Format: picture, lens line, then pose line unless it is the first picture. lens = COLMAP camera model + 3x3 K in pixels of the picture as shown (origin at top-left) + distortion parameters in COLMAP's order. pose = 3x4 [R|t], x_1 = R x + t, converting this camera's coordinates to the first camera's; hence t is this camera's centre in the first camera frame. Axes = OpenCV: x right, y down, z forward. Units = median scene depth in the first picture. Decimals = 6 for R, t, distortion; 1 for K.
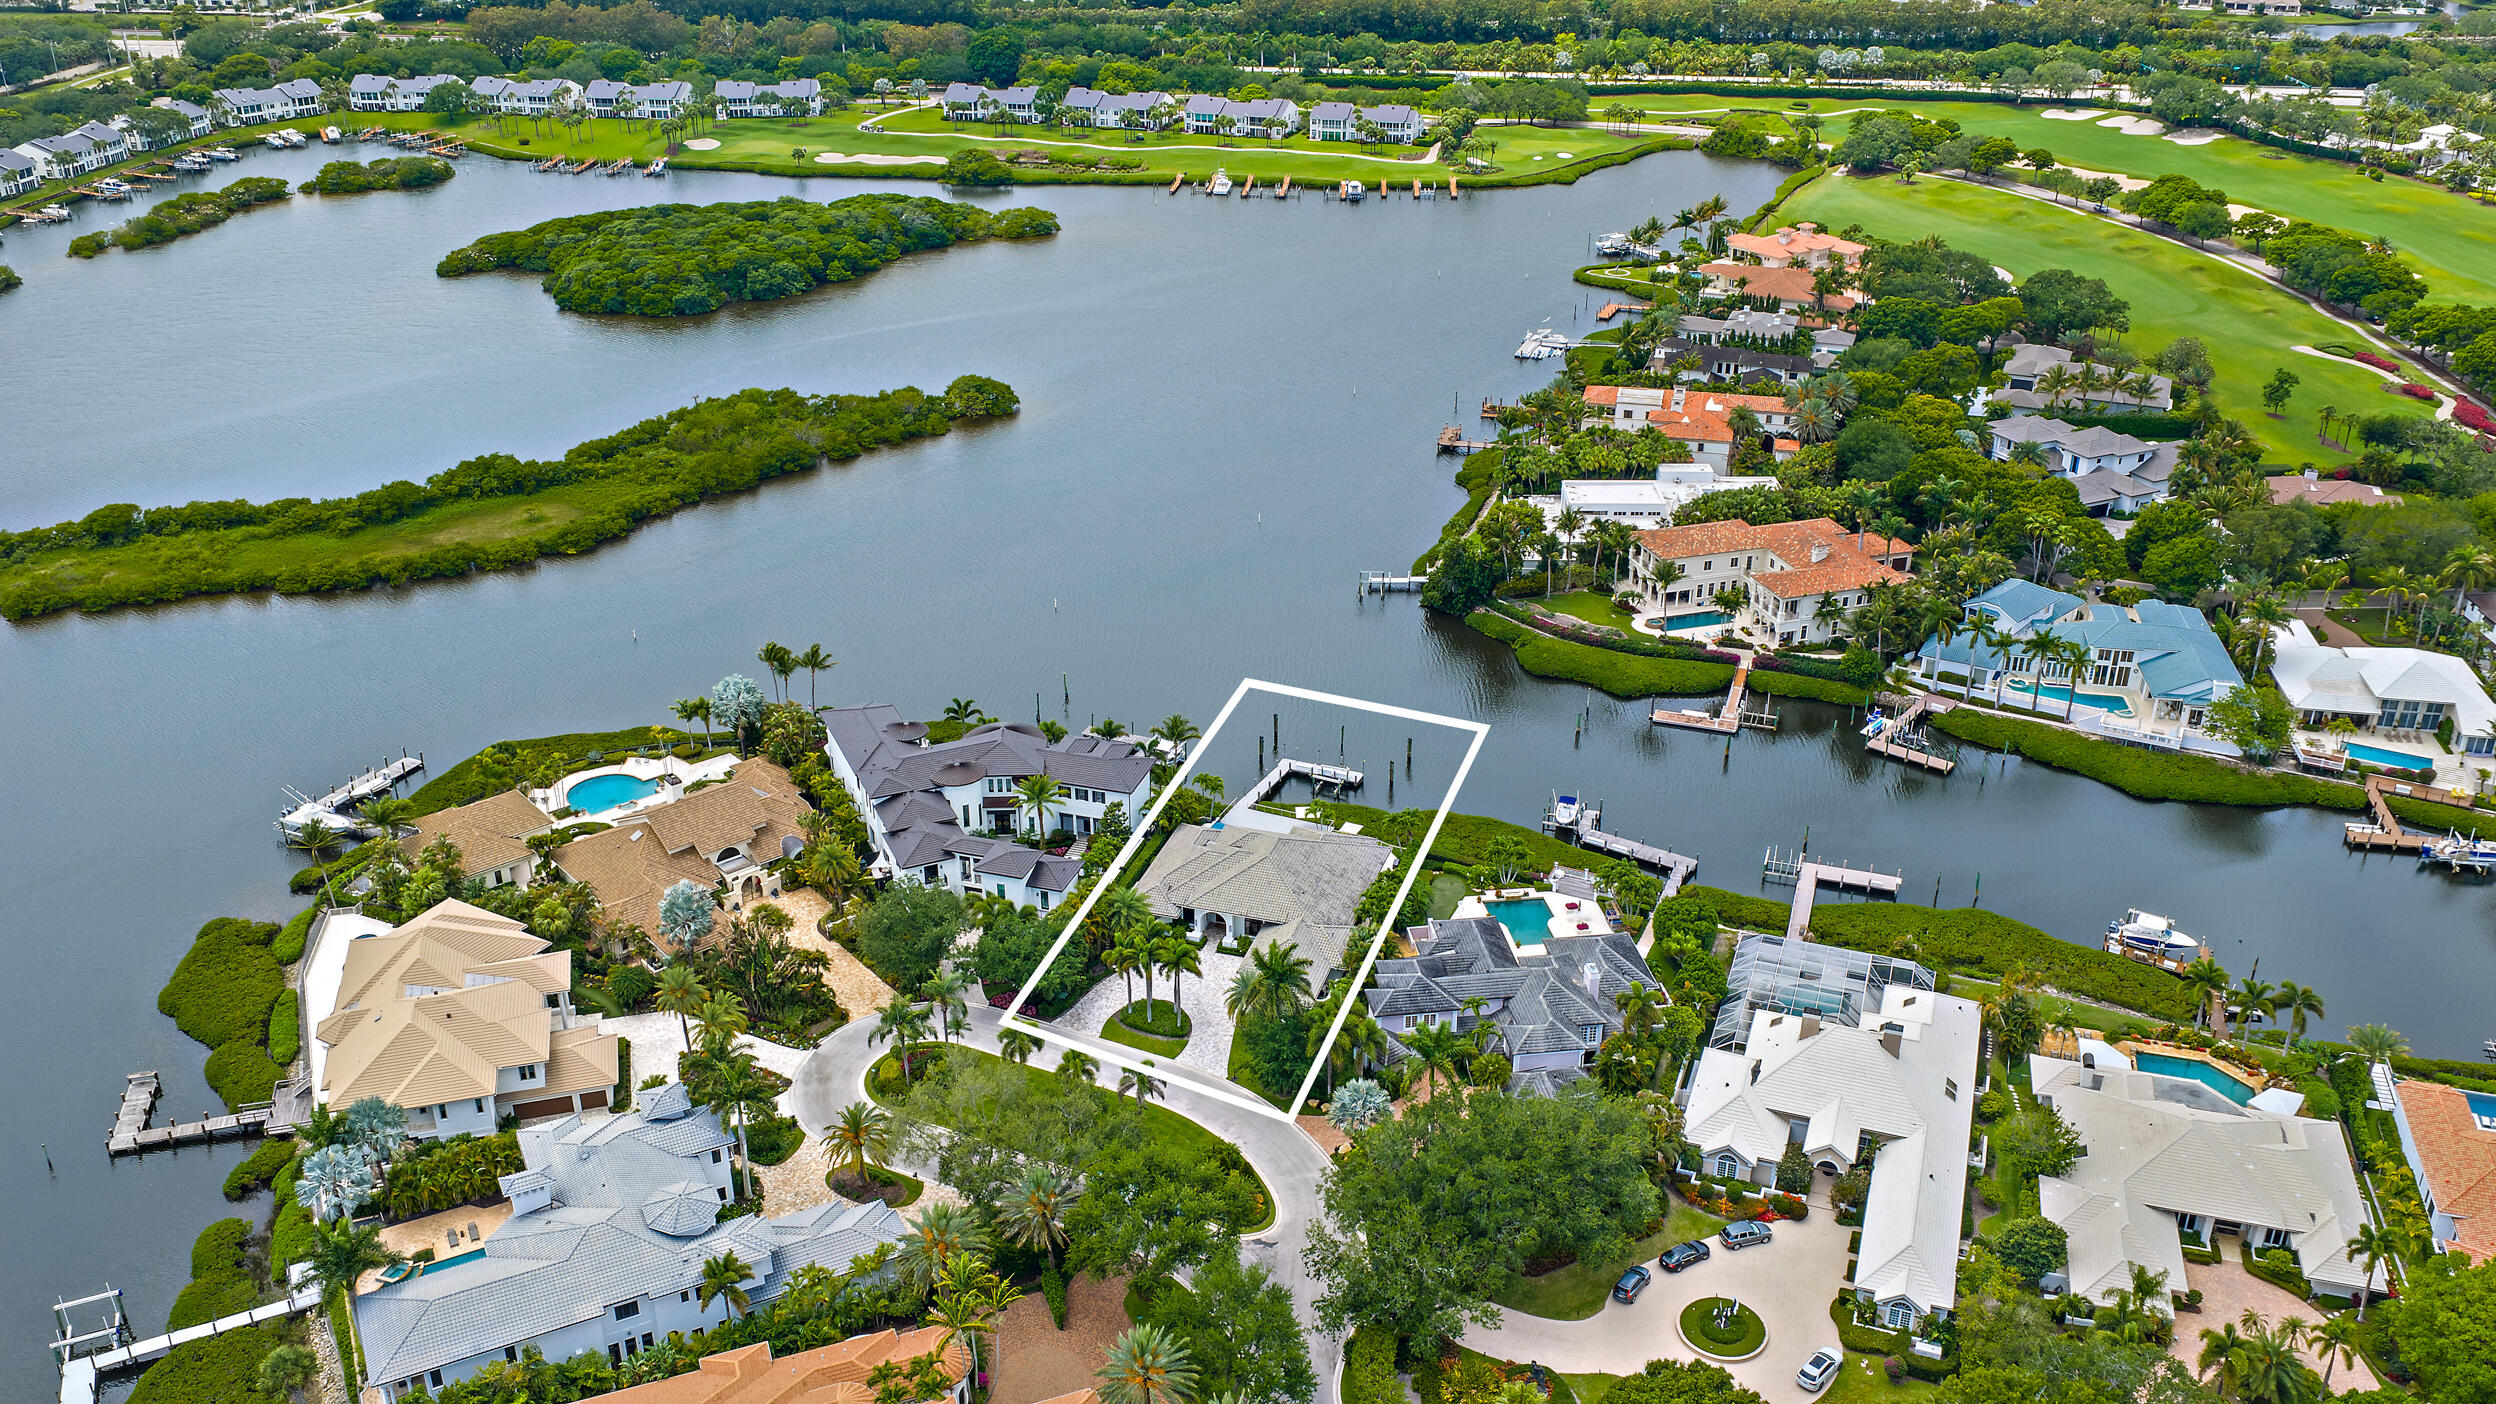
lens RADIAL K [[2047.0, 0, 1248.0], [0, 2047.0, 702.0], [0, 0, 1]] dist [0.024861, -0.045210]
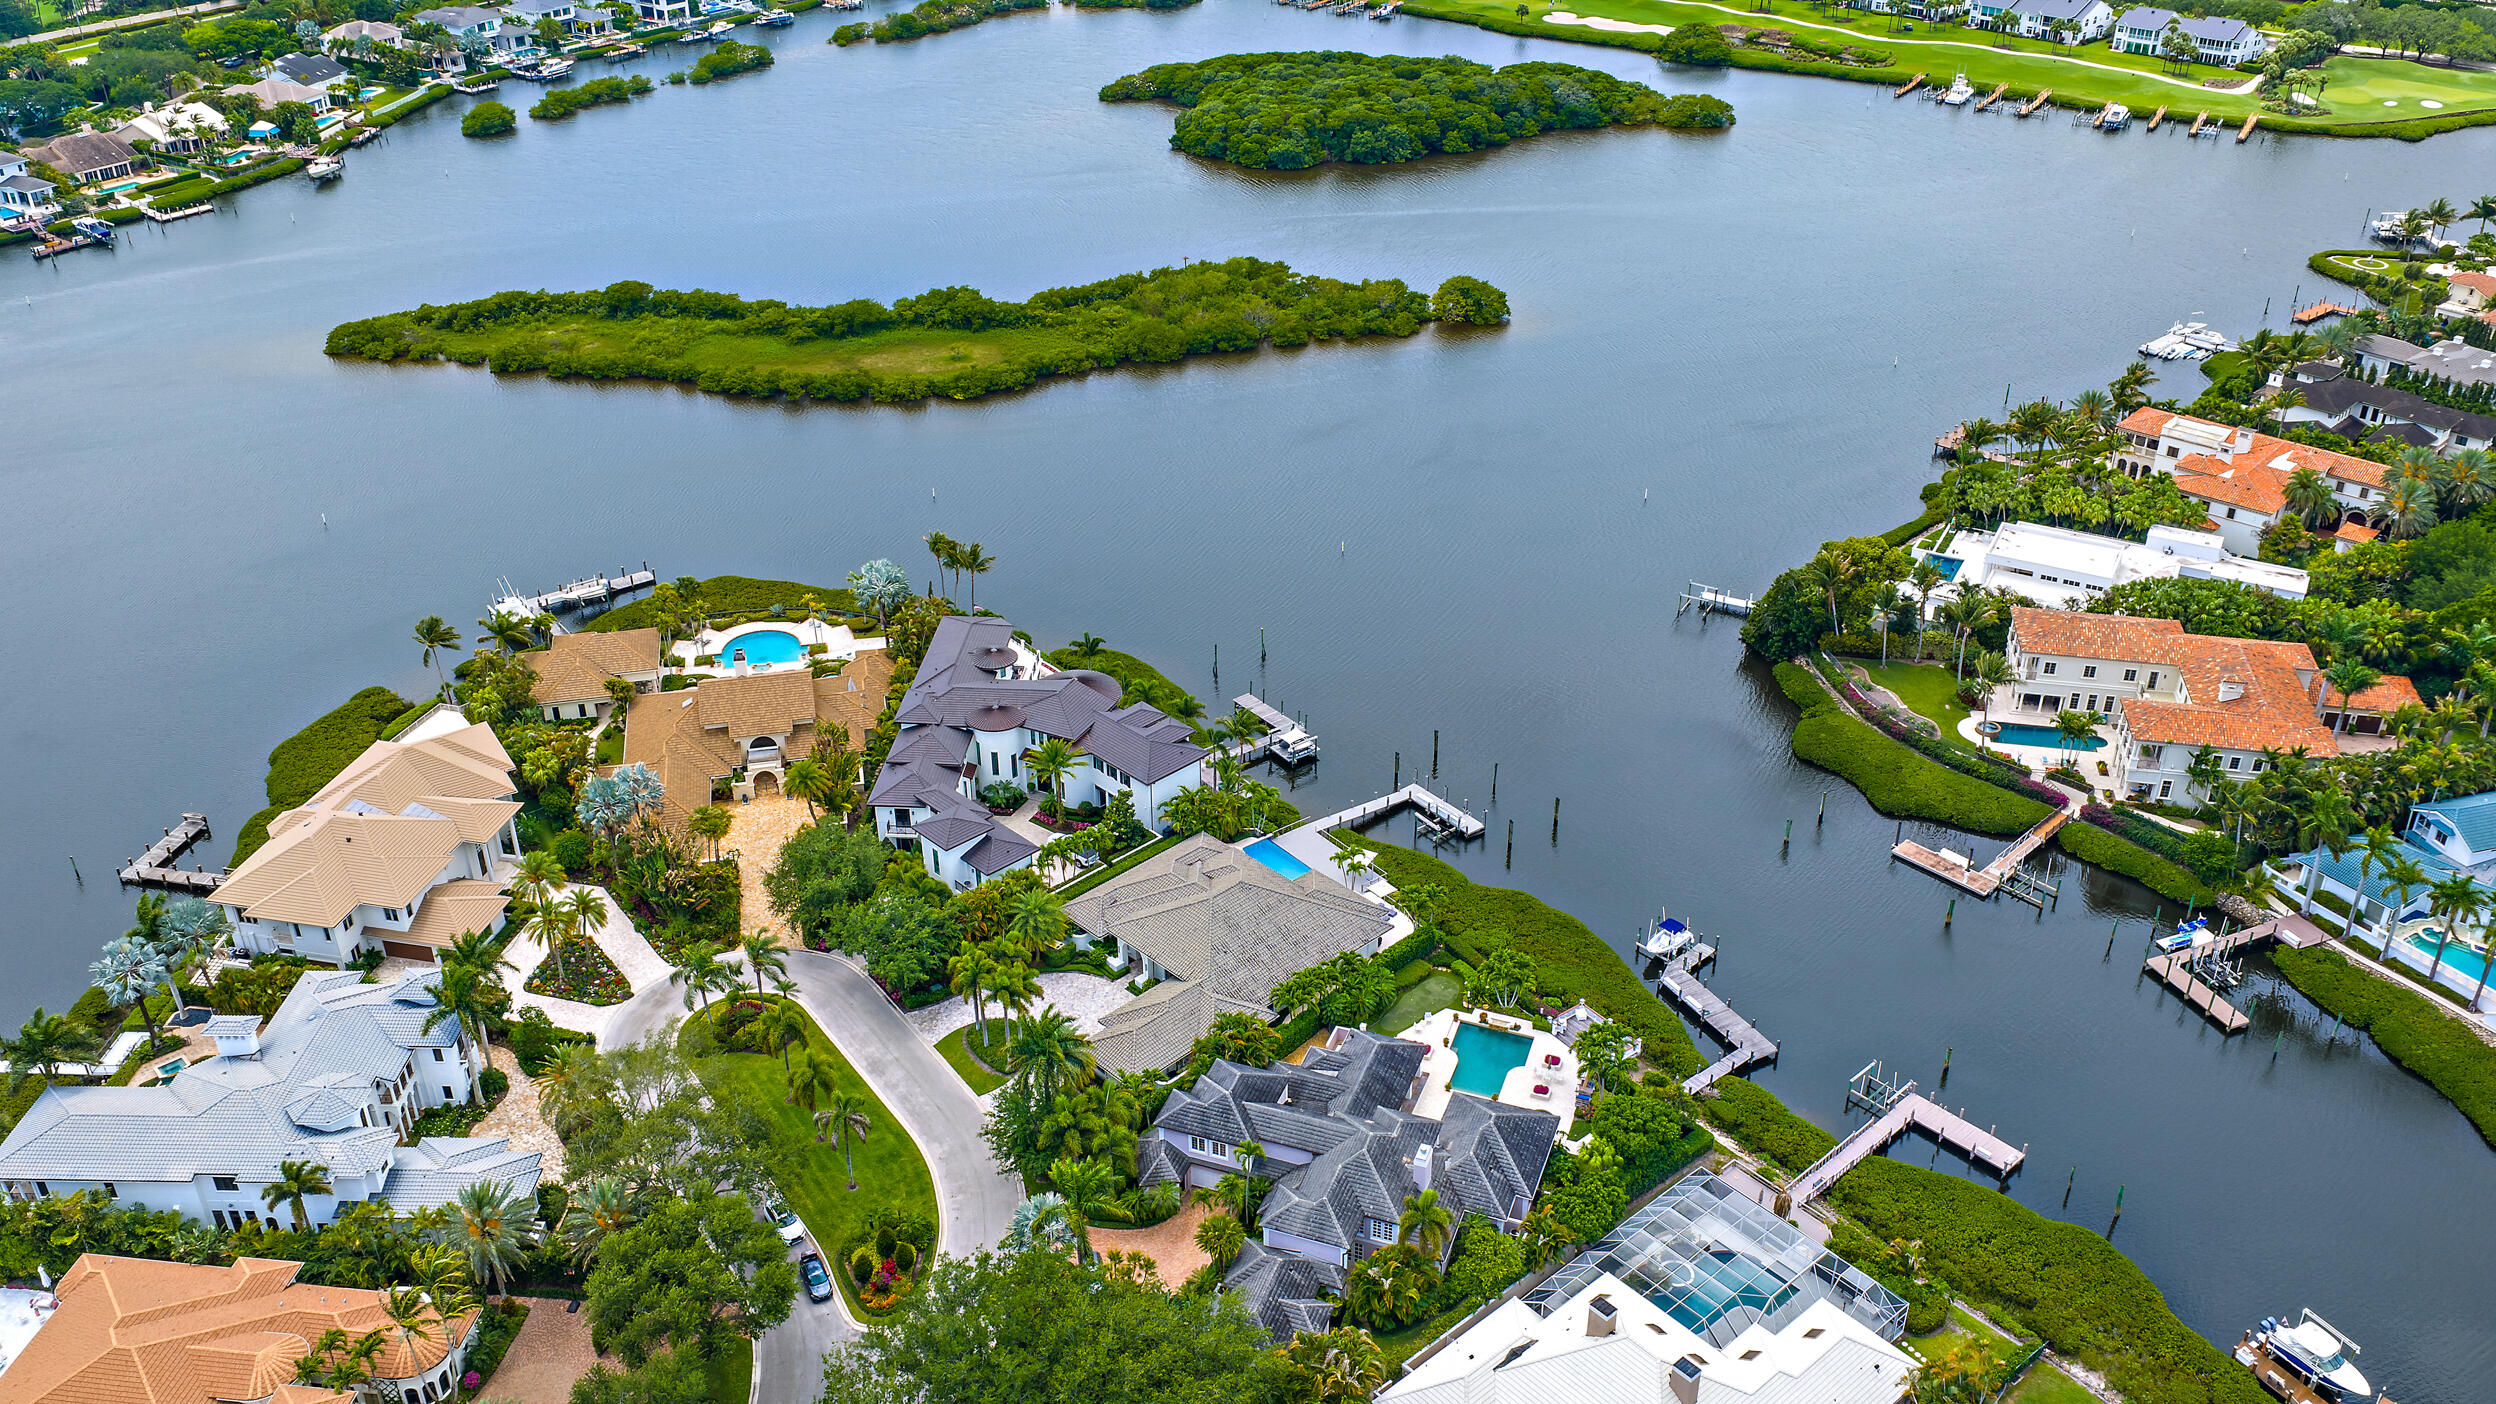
lens RADIAL K [[2047.0, 0, 1248.0], [0, 2047.0, 702.0], [0, 0, 1]] dist [0.024861, -0.045210]
pose [[0.882293, 0.233386, -0.408766, 0.232401], [-0.204138, 0.972226, 0.114477, -0.069906], [0.424130, -0.017558, 0.905431, 0.147347]]
